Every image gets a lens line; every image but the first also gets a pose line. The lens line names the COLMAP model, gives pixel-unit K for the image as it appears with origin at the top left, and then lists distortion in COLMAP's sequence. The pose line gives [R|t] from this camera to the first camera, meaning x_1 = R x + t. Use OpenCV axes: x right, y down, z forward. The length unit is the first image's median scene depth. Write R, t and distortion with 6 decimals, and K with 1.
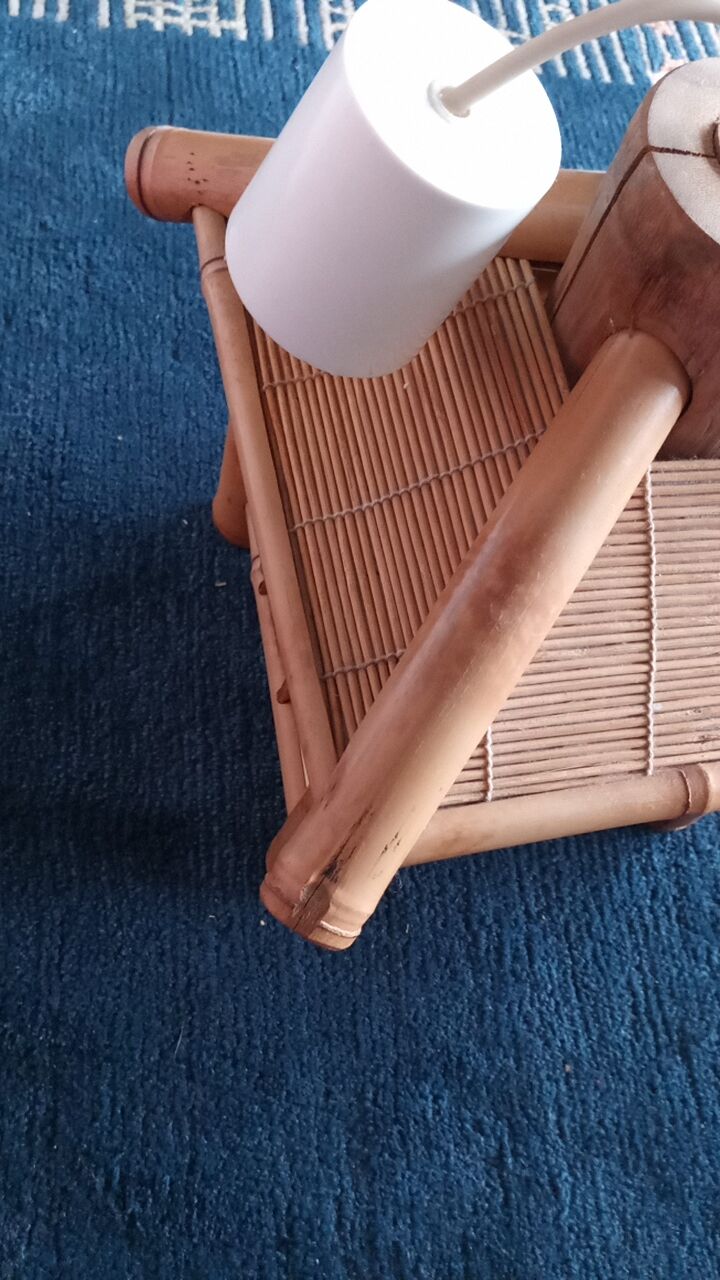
lens RADIAL K [[1017.9, 0, 363.0], [0, 1017.9, 652.4], [0, 0, 1]] dist [0.042001, -0.070272]
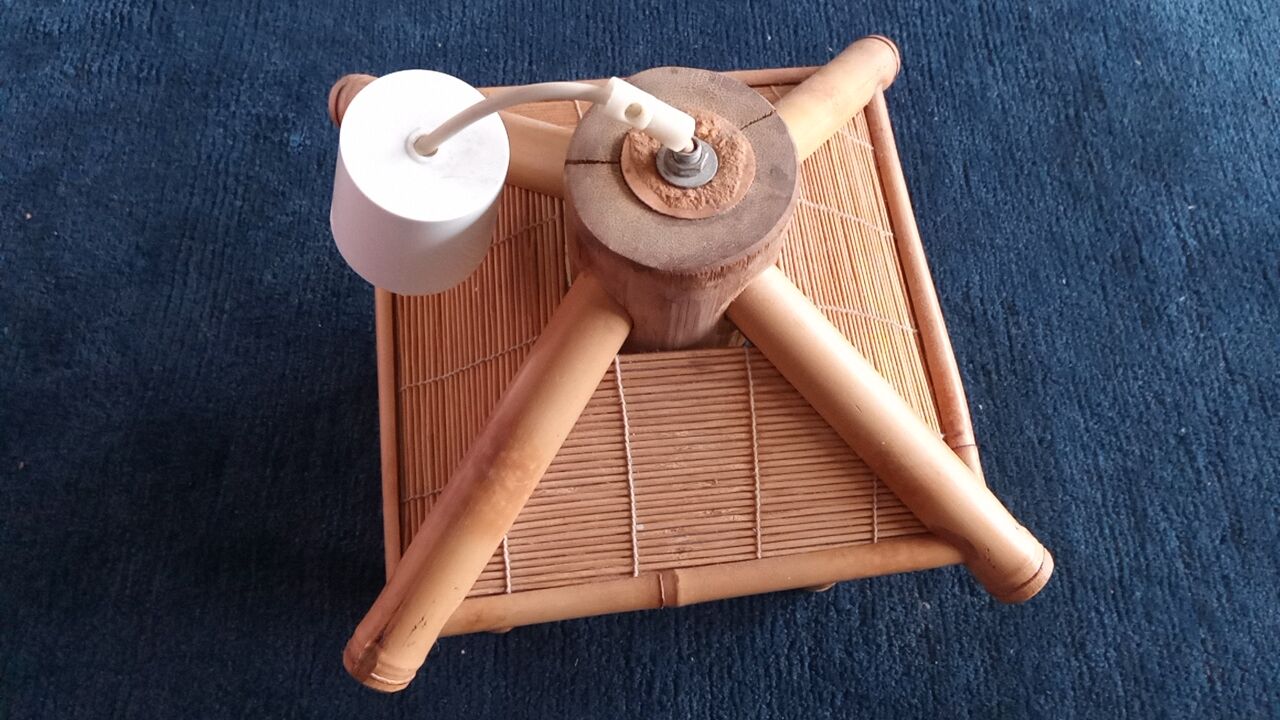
lens RADIAL K [[1017.9, 0, 640.0], [0, 1017.9, 360.0], [0, 0, 1]] dist [0.042001, -0.070272]
pose [[0.980870, 0.005988, -0.194573, 0.377228], [-0.002216, 0.999806, 0.019597, -0.135290], [0.194653, -0.018791, 0.980692, -0.231937]]
